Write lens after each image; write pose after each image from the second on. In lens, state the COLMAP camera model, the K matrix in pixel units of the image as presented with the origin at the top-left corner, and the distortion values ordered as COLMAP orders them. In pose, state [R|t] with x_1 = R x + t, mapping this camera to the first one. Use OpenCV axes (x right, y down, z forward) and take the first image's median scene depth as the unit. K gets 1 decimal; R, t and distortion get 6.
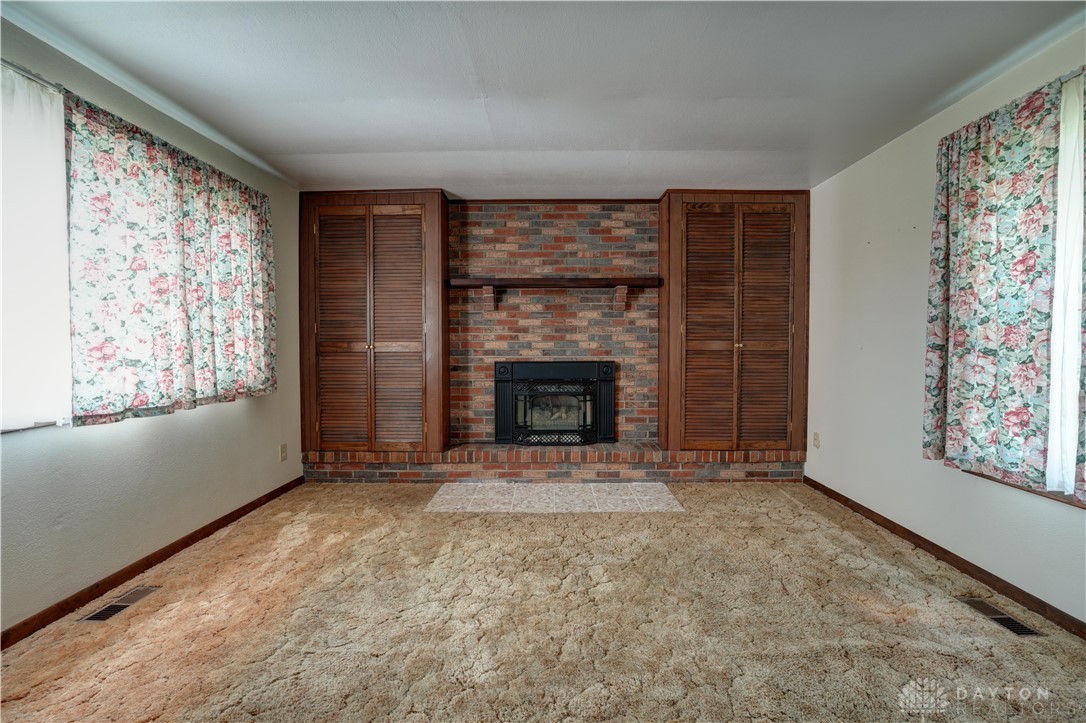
lens RADIAL K [[441.6, 0, 543.0], [0, 441.6, 358.6], [0, 0, 1]] dist [-0.031392, 0.003630]
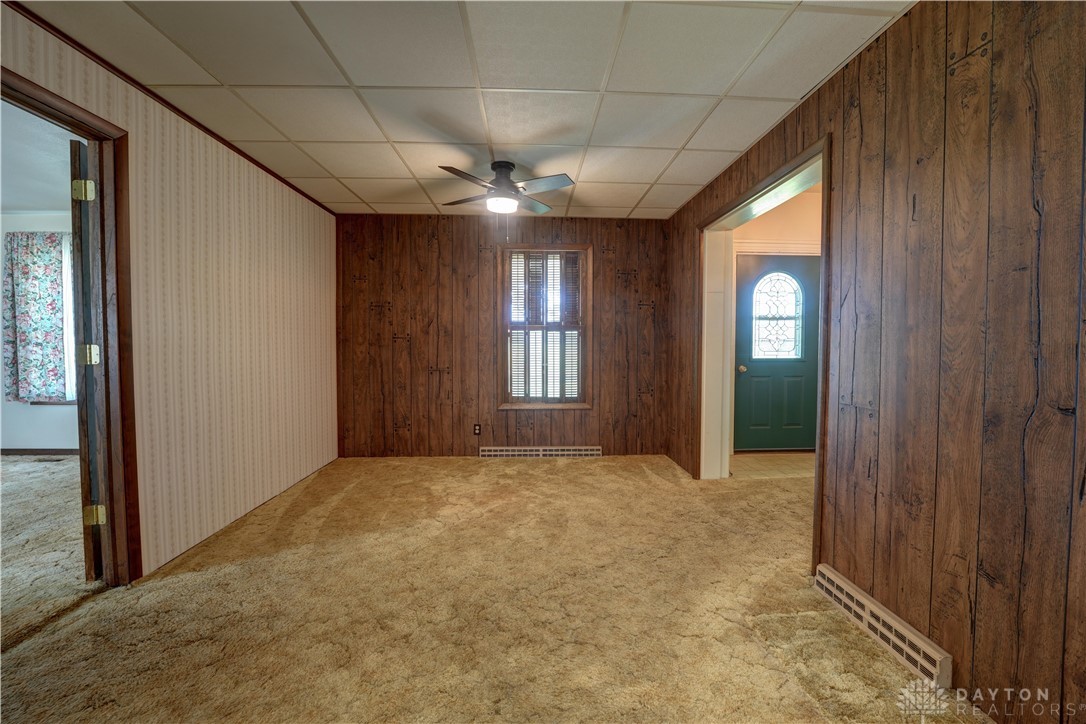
lens RADIAL K [[441.6, 0, 547.9], [0, 441.6, 358.1], [0, 0, 1]] dist [-0.031392, 0.003630]
pose [[-0.061467, -0.034928, 0.997498, -1.220631], [0.033691, 0.998745, 0.037048, 0.060529], [-0.997540, 0.035883, -0.060213, -1.391909]]
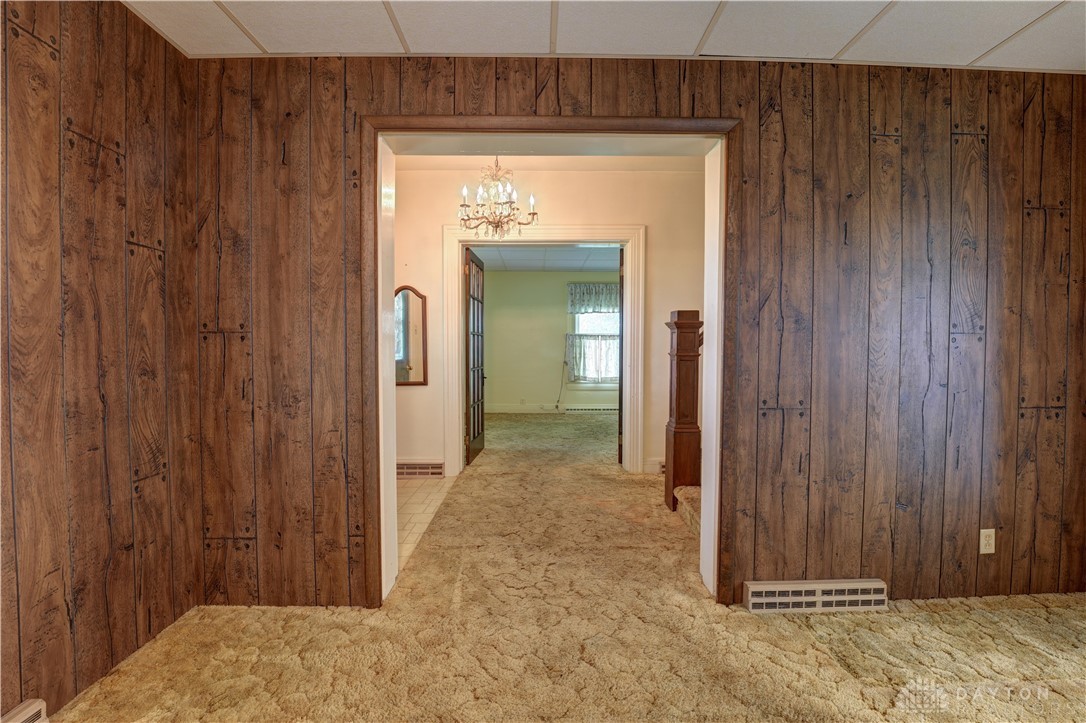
lens RADIAL K [[441.6, 0, 542.1], [0, 441.6, 358.1], [0, 0, 1]] dist [-0.031392, 0.003630]
pose [[-0.999624, 0.000190, -0.027427, 0.245469], [-0.001448, 0.998215, 0.059705, 0.055045], [0.027390, 0.059723, -0.997839, -1.167820]]
